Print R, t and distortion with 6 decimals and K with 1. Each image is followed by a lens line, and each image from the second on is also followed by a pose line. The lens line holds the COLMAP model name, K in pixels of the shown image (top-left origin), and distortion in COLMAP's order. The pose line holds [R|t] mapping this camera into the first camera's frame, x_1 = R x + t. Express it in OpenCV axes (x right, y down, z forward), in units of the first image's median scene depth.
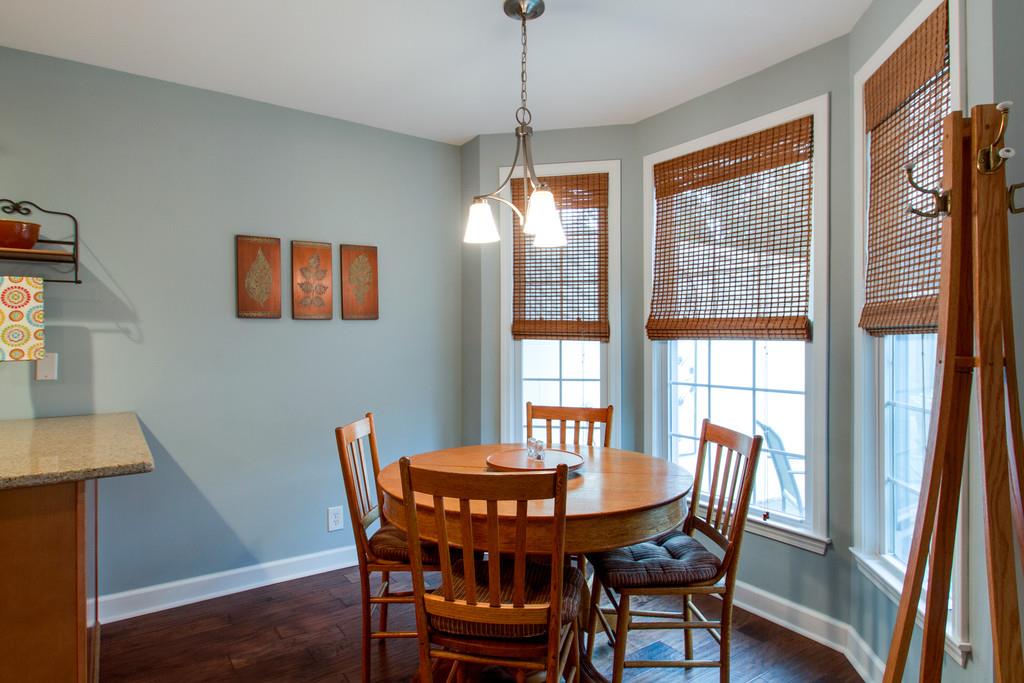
lens RADIAL K [[582.3, 0, 521.9], [0, 582.3, 344.5], [0, 0, 1]] dist [-0.001488, 0.010152]
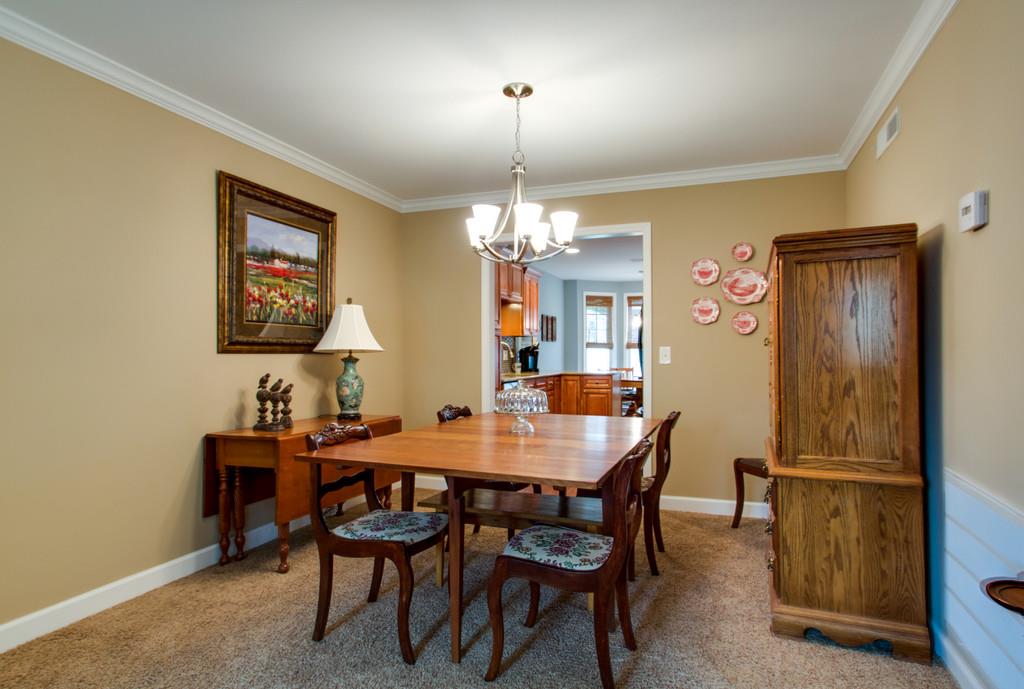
lens RADIAL K [[582.8, 0, 507.0], [0, 582.8, 351.2], [0, 0, 1]] dist [0.023432, 0.001362]
pose [[0.832214, 0.001850, 0.554451, -2.216865], [0.004060, 0.999947, -0.009431, 0.034789], [-0.554440, 0.010100, 0.832163, -1.406004]]
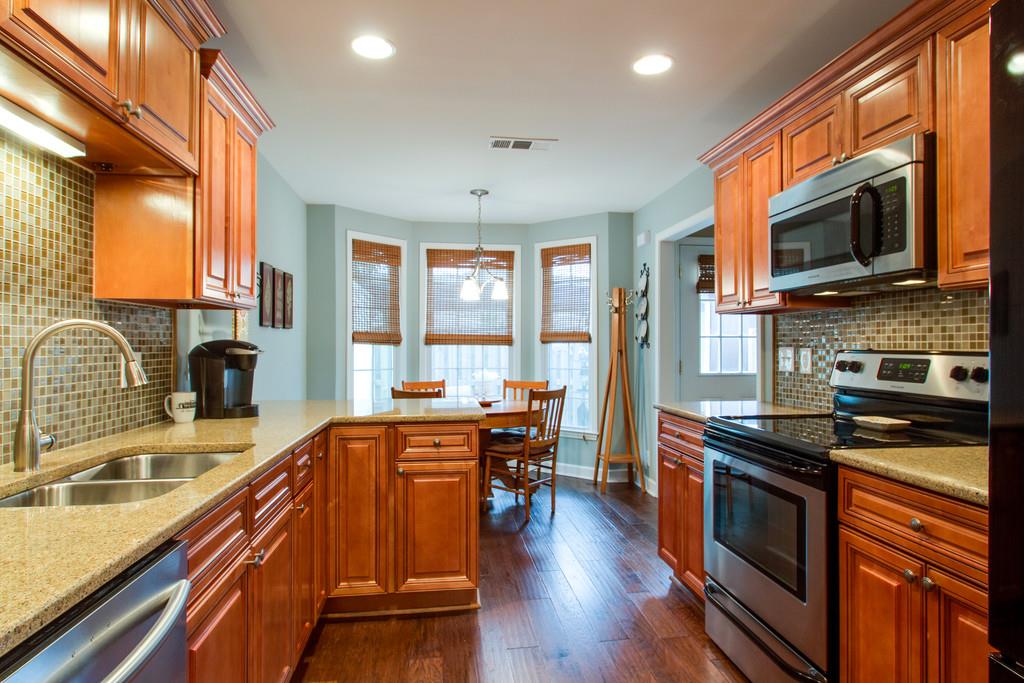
lens RADIAL K [[582.3, 0, 510.5], [0, 582.3, 340.7], [0, 0, 1]] dist [-0.001488, 0.010152]
pose [[0.474444, 0.011405, 0.880212, -1.261356], [0.002871, 0.999891, -0.014503, 0.006380], [-0.880281, 0.009408, 0.474360, -0.092753]]
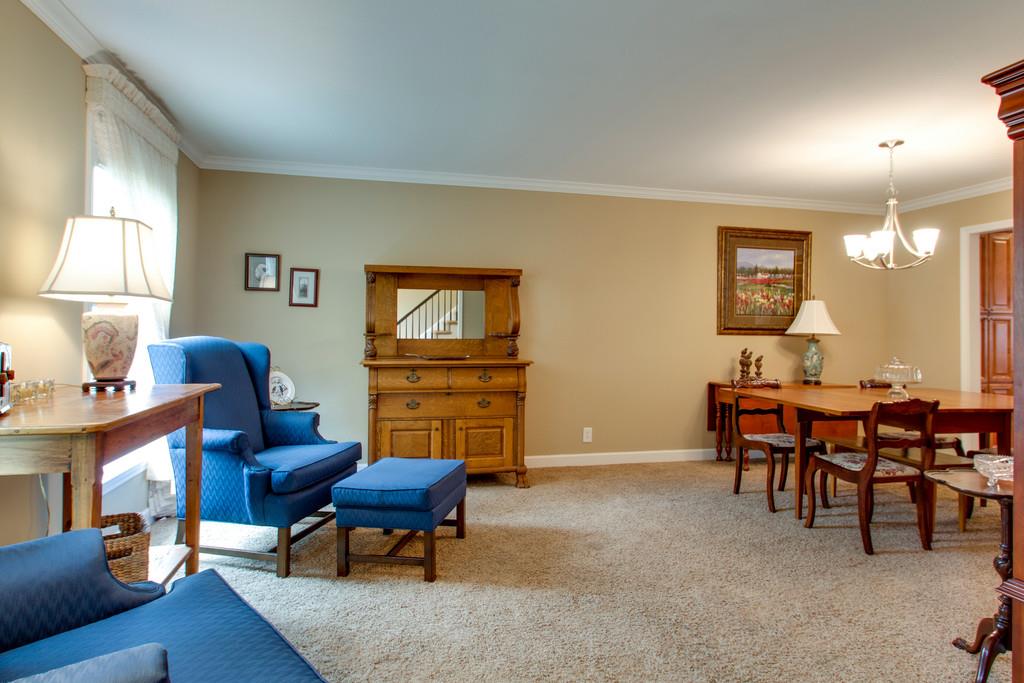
lens RADIAL K [[582.3, 0, 511.2], [0, 582.3, 324.0], [0, 0, 1]] dist [-0.001488, 0.010152]
pose [[0.926701, 0.008185, -0.375710, -1.970669], [-0.016165, 0.999706, -0.018092, 0.036298], [0.375451, 0.022839, 0.926561, -2.128375]]
